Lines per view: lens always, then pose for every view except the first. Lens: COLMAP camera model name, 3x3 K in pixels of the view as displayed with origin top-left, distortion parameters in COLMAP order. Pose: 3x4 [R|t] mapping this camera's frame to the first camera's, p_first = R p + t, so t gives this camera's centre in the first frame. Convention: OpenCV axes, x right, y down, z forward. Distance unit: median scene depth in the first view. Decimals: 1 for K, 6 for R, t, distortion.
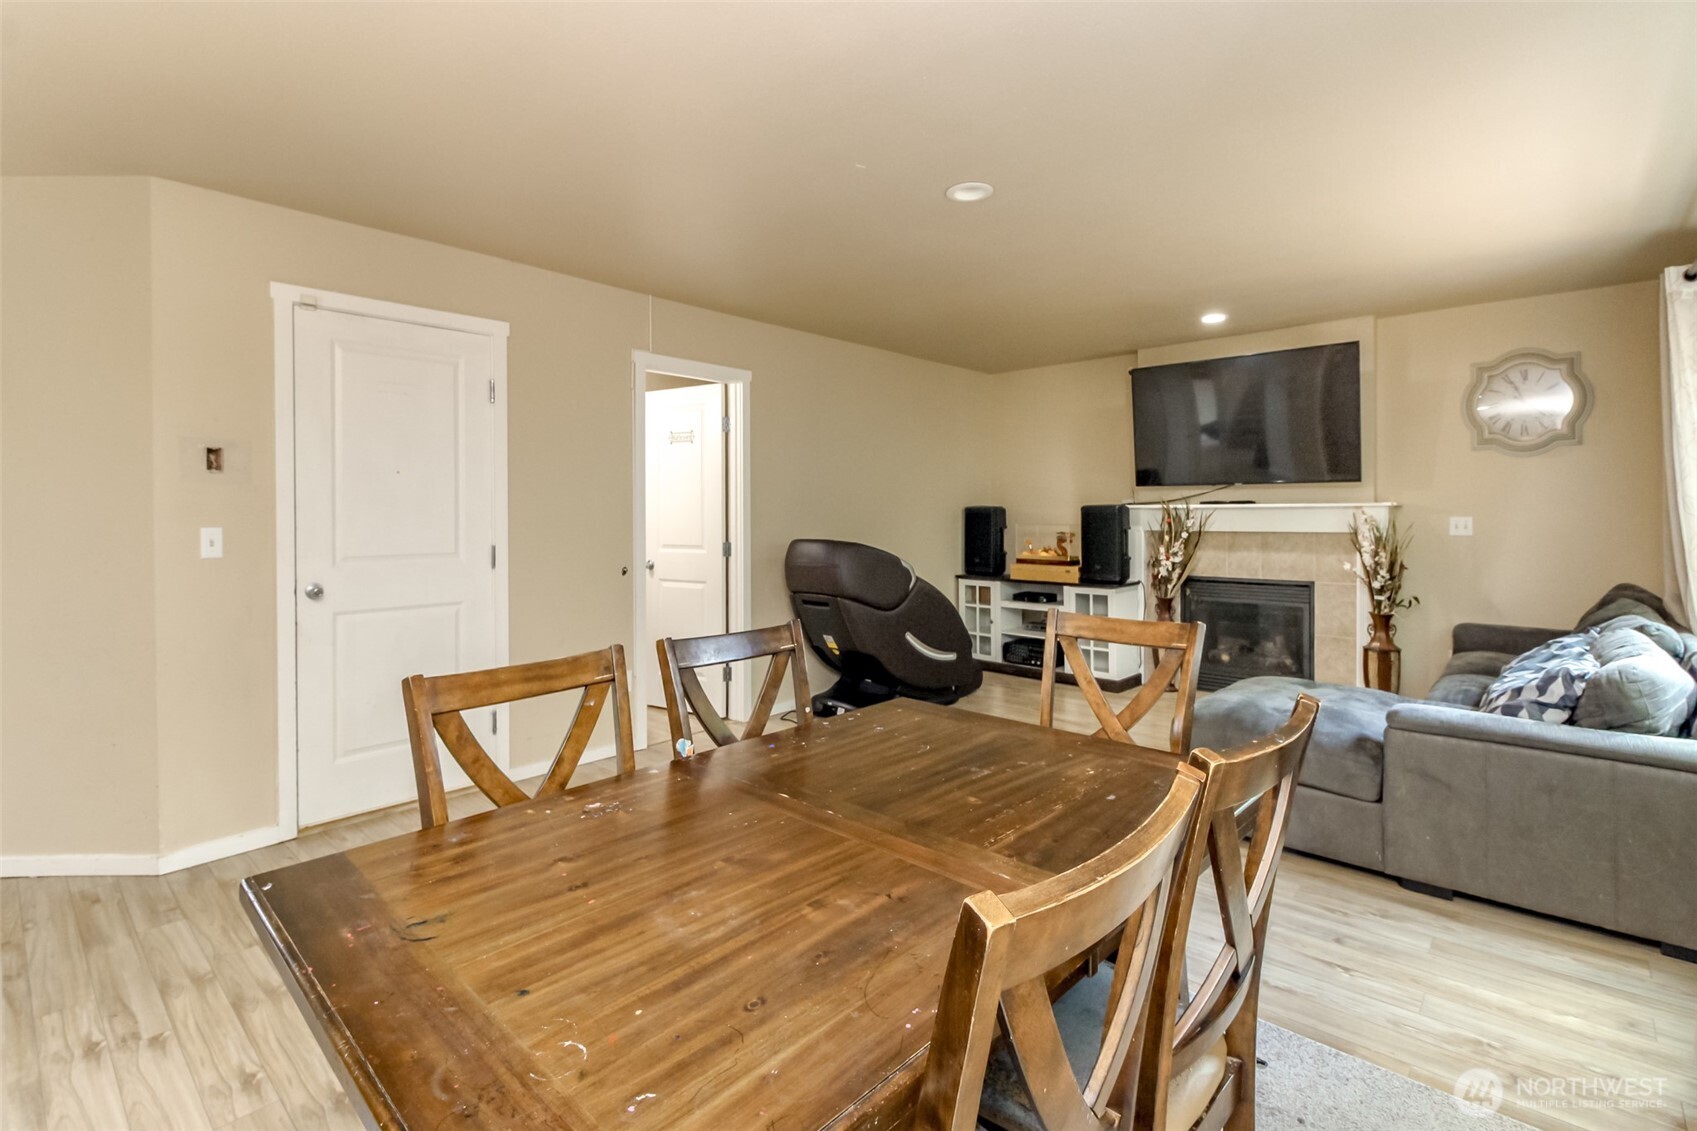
lens RADIAL K [[769.8, 0, 823.6], [0, 769.8, 517.9], [0, 0, 1]] dist [0.002794, -0.006411]
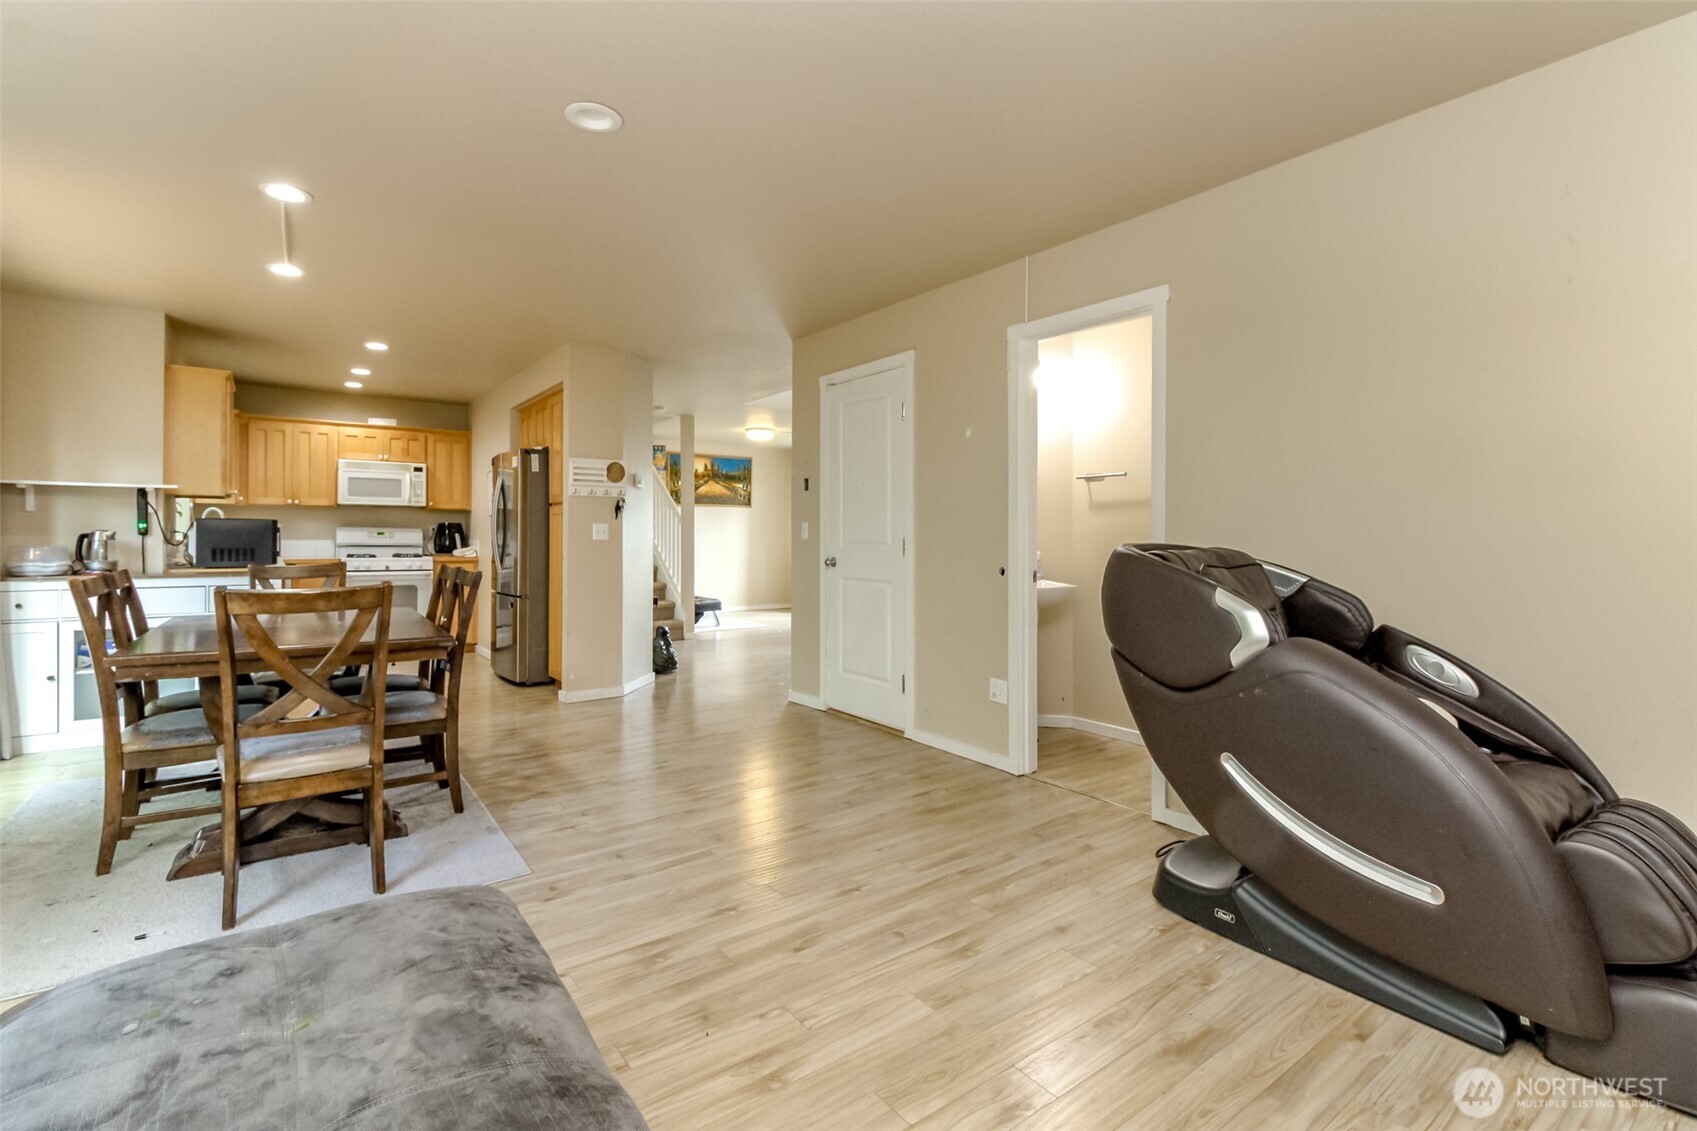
lens RADIAL K [[769.8, 0, 843.5], [0, 769.8, 525.5], [0, 0, 1]] dist [0.002794, -0.006411]
pose [[-0.168137, -0.008843, -0.985724, 0.584685], [-0.006086, 0.999950, -0.007933, 0.020127], [0.985745, 0.004666, -0.168182, 0.830797]]
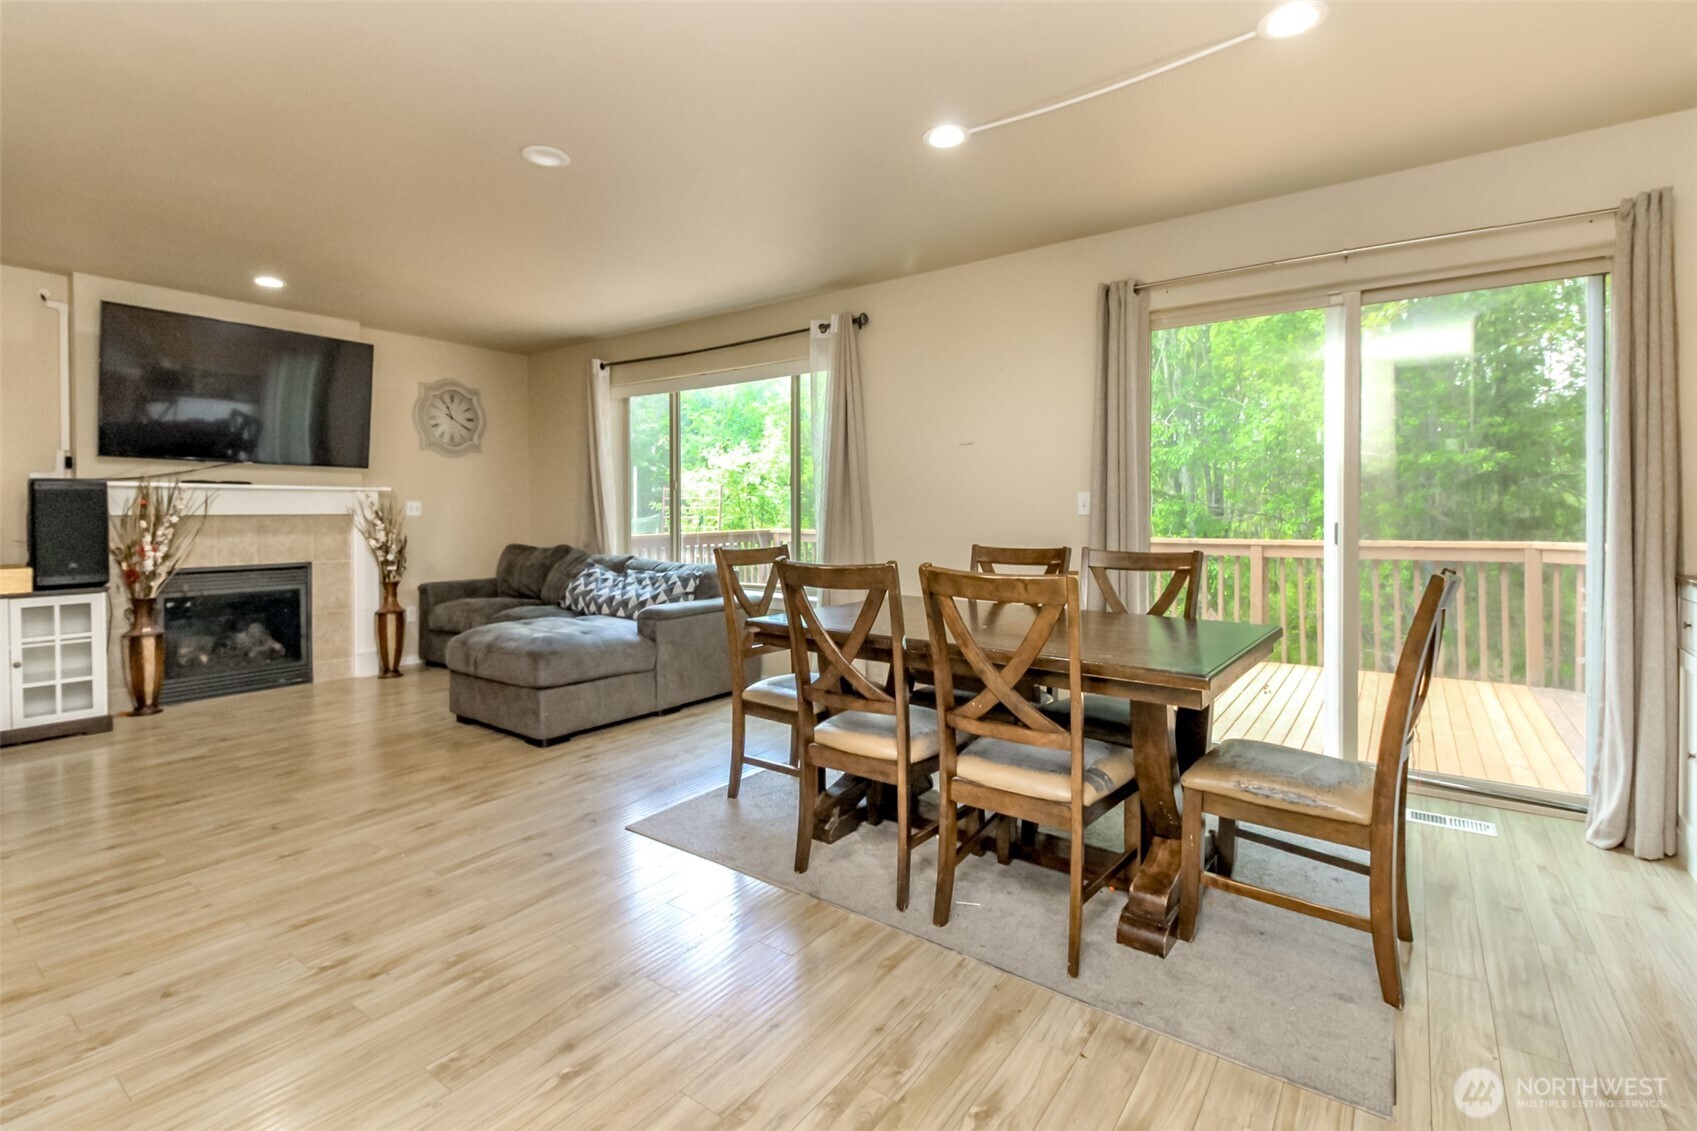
lens RADIAL K [[769.8, 0, 848.0], [0, 769.8, 522.2], [0, 0, 1]] dist [0.002794, -0.006411]
pose [[-0.140632, -0.008302, 0.990027, -0.505850], [0.009607, 0.999906, 0.009750, 0.026814], [-0.990015, 0.010882, -0.140539, 0.439863]]
